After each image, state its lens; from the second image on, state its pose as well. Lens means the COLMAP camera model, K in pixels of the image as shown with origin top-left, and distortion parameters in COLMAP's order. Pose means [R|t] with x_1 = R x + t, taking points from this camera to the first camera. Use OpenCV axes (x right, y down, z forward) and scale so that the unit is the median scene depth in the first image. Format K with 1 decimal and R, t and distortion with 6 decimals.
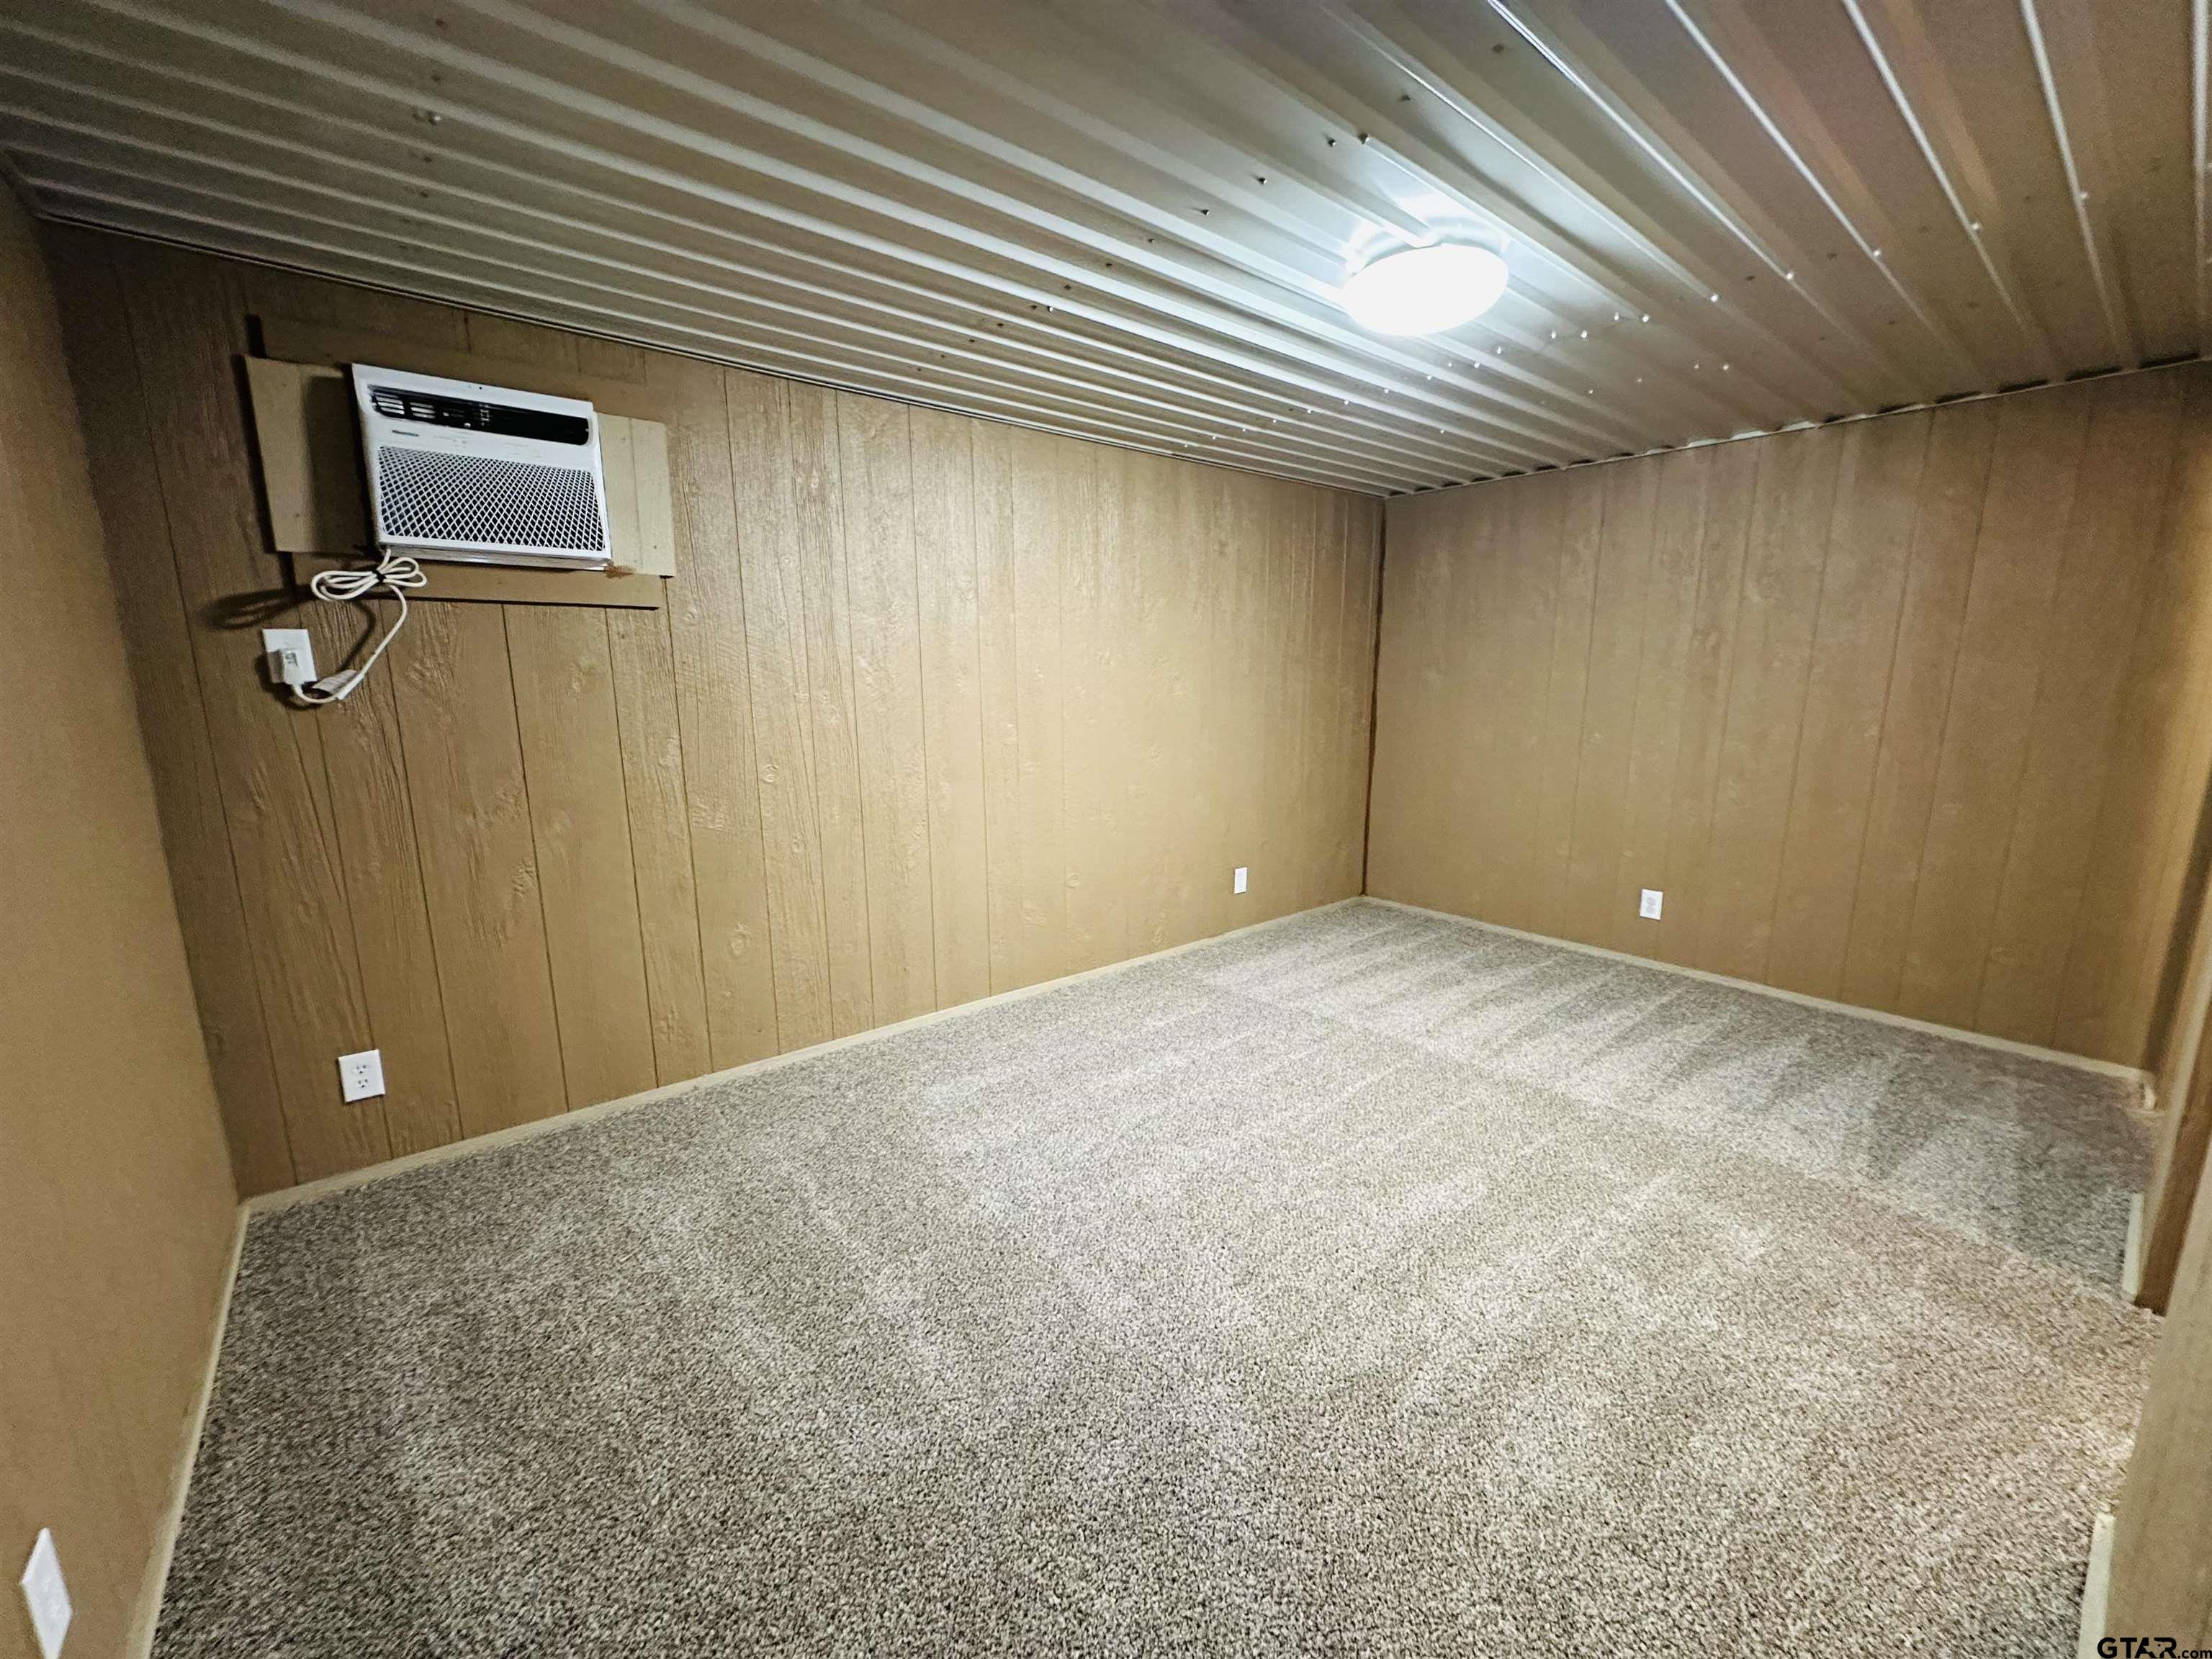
lens RADIAL K [[879.4, 0, 1108.3], [0, 879.4, 830.7], [0, 0, 1]] dist [-0.000836, -0.000329]
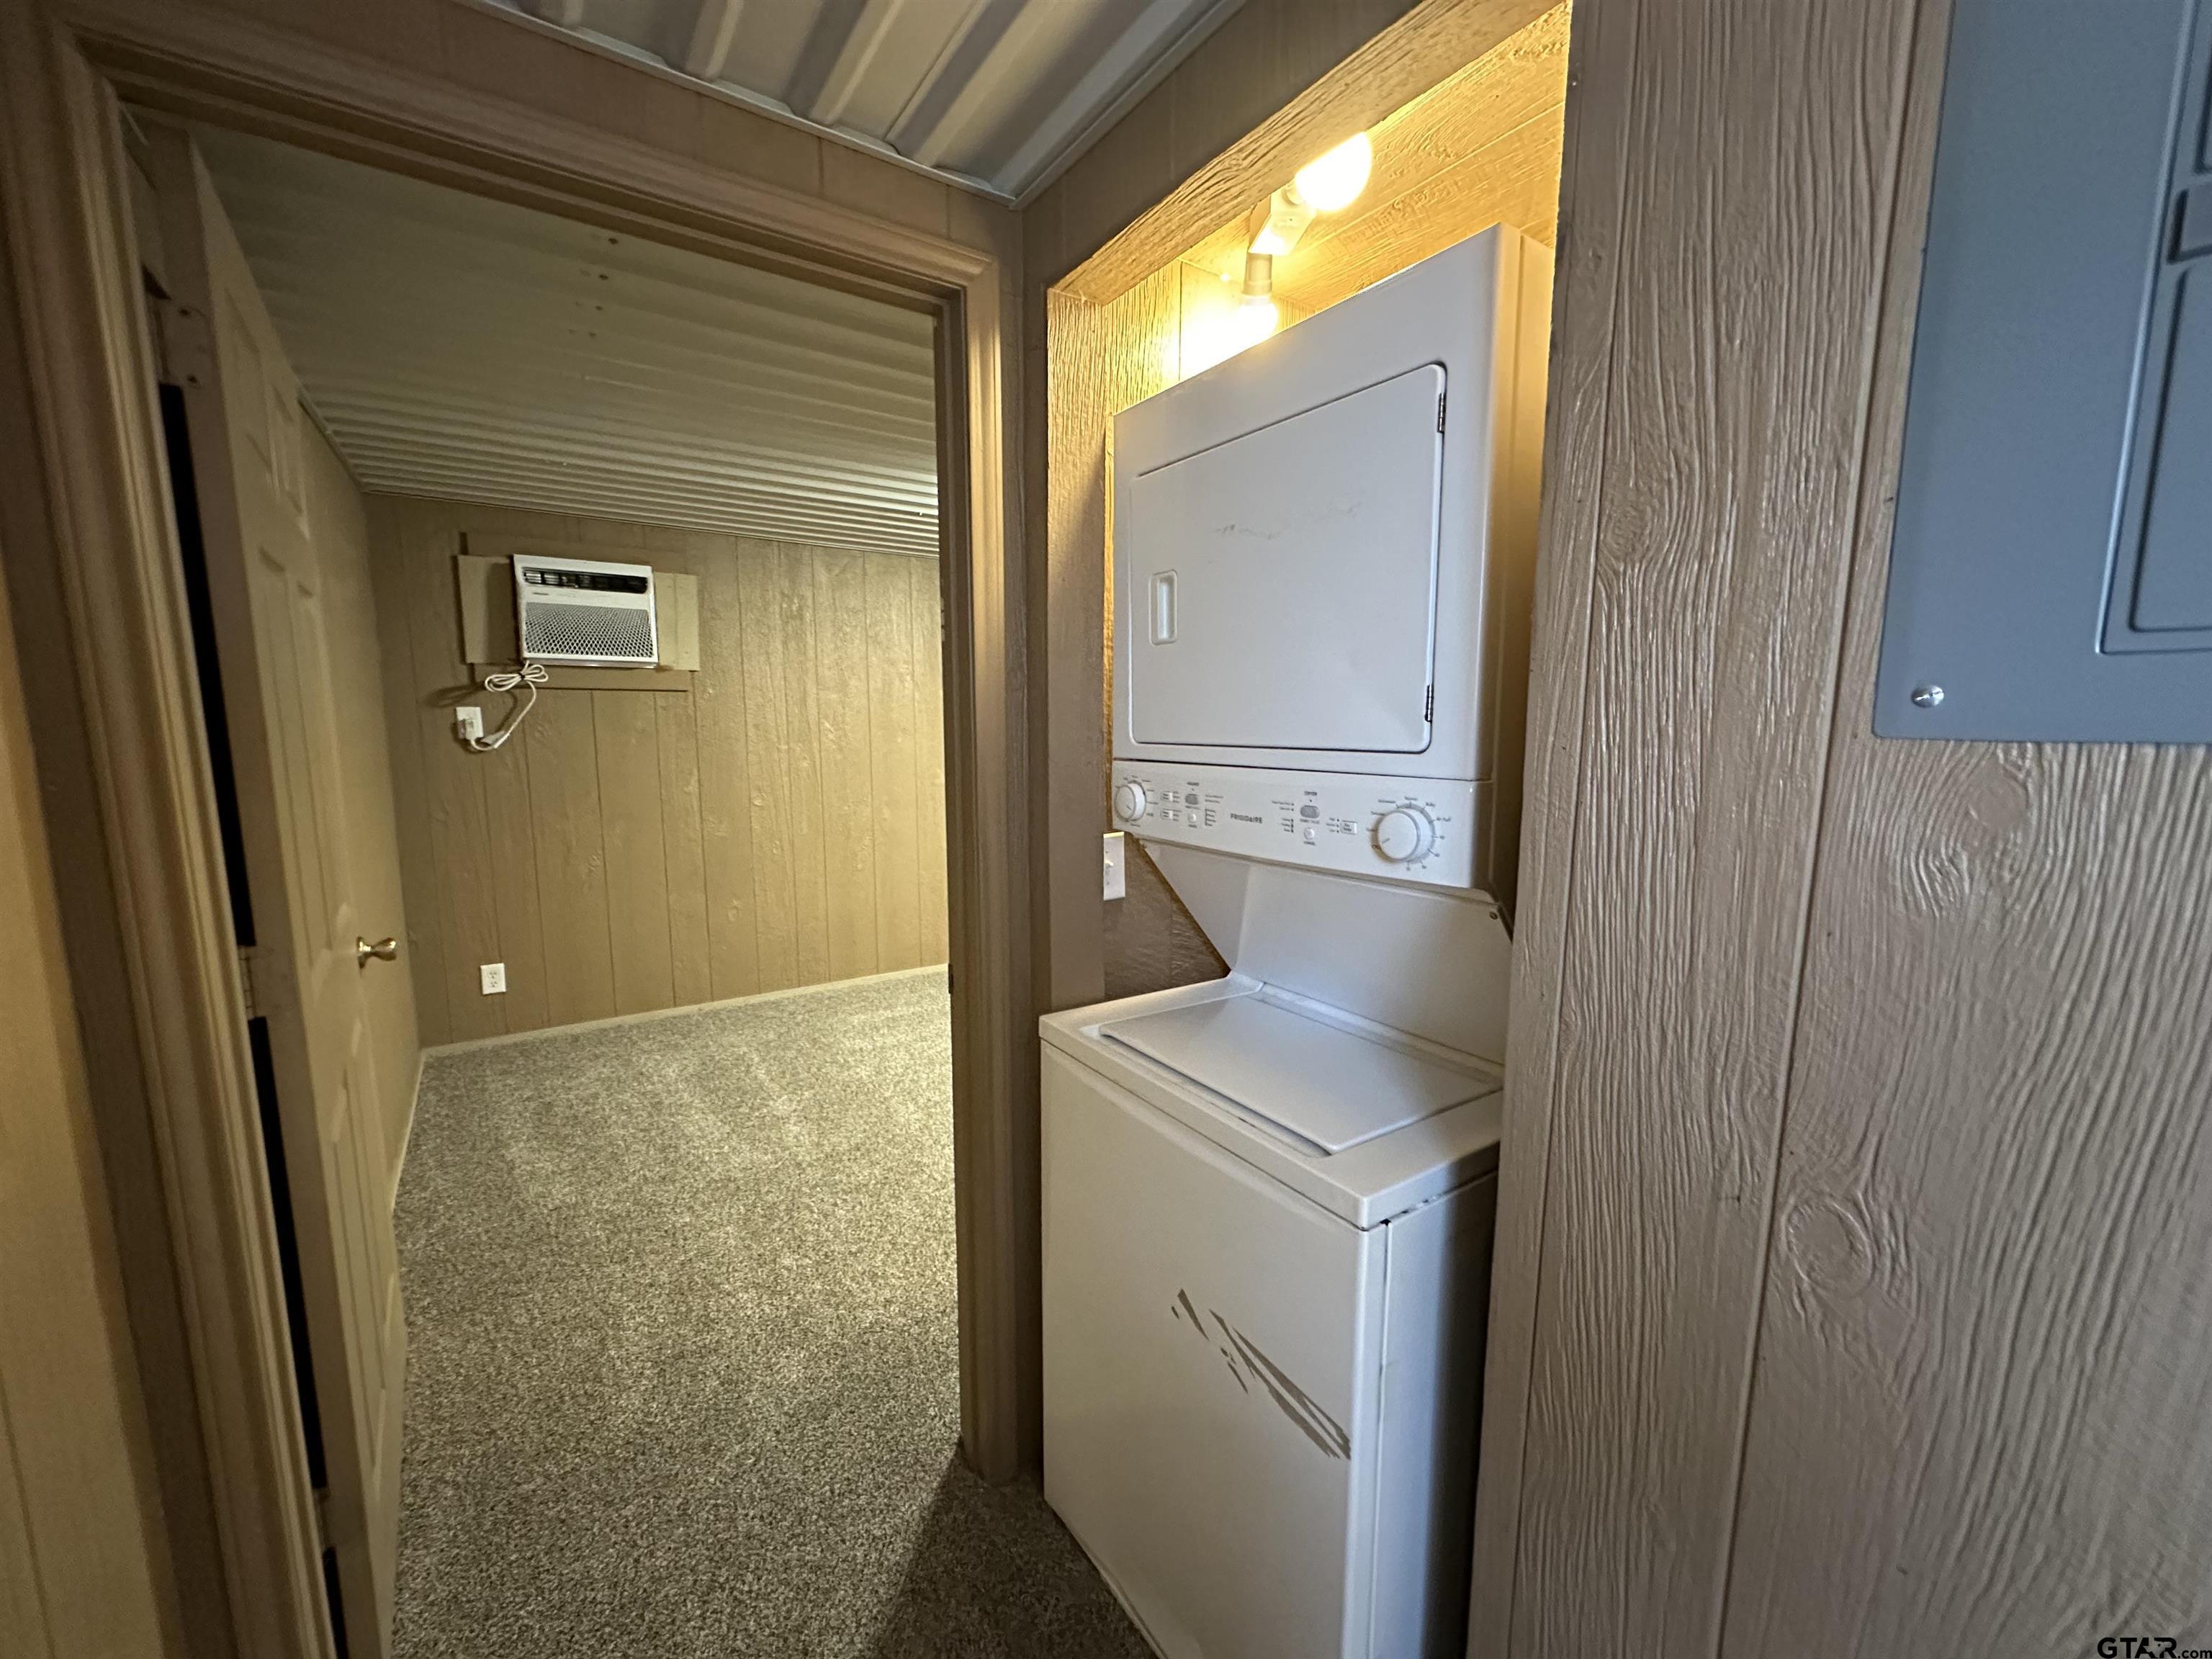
lens RADIAL K [[888.2, 0, 1106.0], [0, 888.2, 829.5], [0, 0, 1]] dist [0.001130, 0.000139]
pose [[0.995490, 0.020565, -0.092611, 0.359176], [-0.025252, 0.998444, -0.049716, 0.048749], [0.091445, 0.051830, 0.994460, -0.461006]]
